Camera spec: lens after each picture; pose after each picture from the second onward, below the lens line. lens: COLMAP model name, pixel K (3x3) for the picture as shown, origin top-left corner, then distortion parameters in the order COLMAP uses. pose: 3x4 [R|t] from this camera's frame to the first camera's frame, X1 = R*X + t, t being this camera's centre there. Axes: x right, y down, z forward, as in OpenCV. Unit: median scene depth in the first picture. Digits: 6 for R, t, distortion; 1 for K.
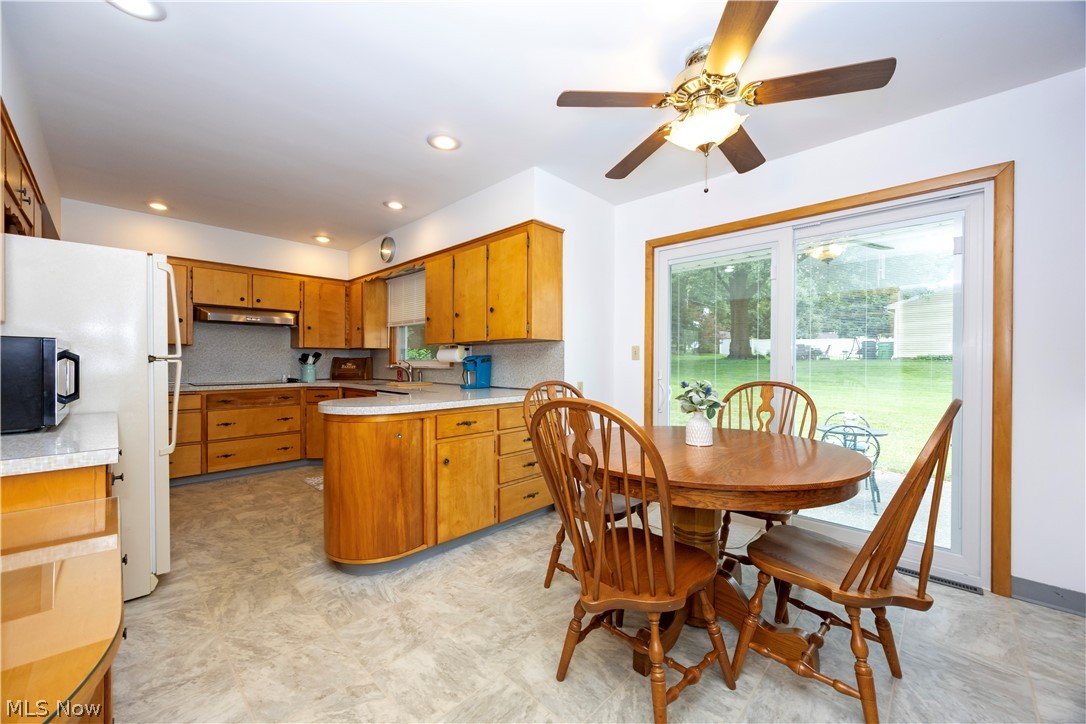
lens RADIAL K [[418.6, 0, 546.9], [0, 418.6, 364.3], [0, 0, 1]] dist [-0.010952, 0.000246]
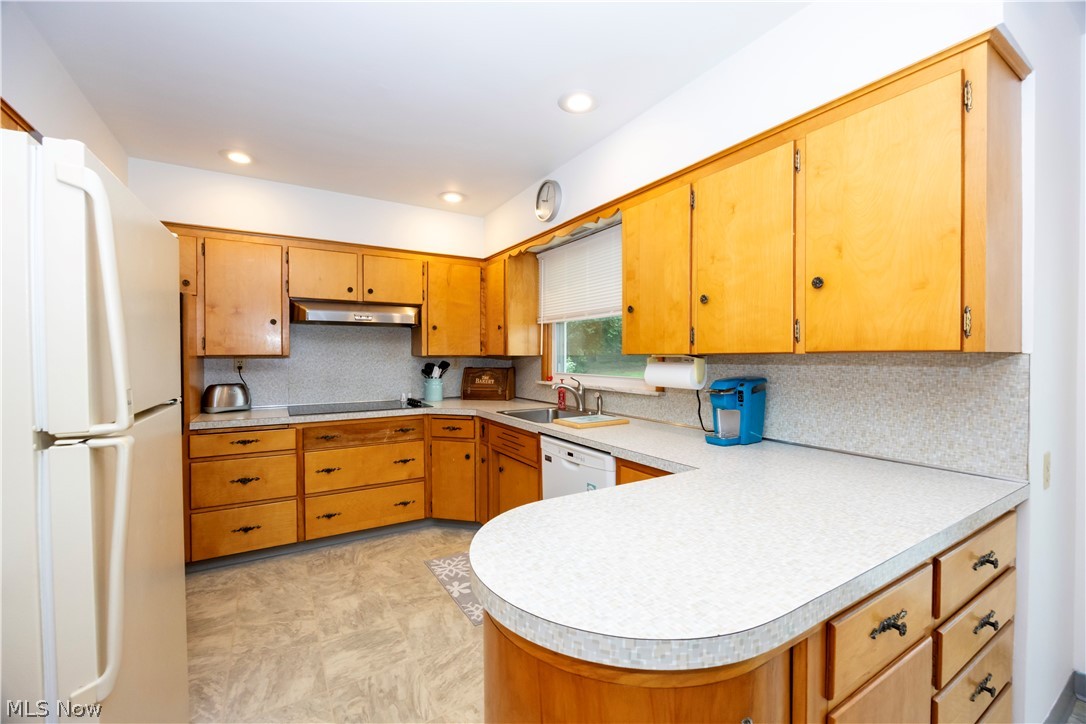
lens RADIAL K [[455.6, 0, 545.5], [0, 455.6, 364.0], [0, 0, 1]] dist [-0.024613, -0.000304]
pose [[0.963793, 0.001843, -0.266645, -0.202989], [0.000579, 0.999959, 0.009004, -0.036215], [0.266651, -0.008832, 0.963753, 0.340098]]
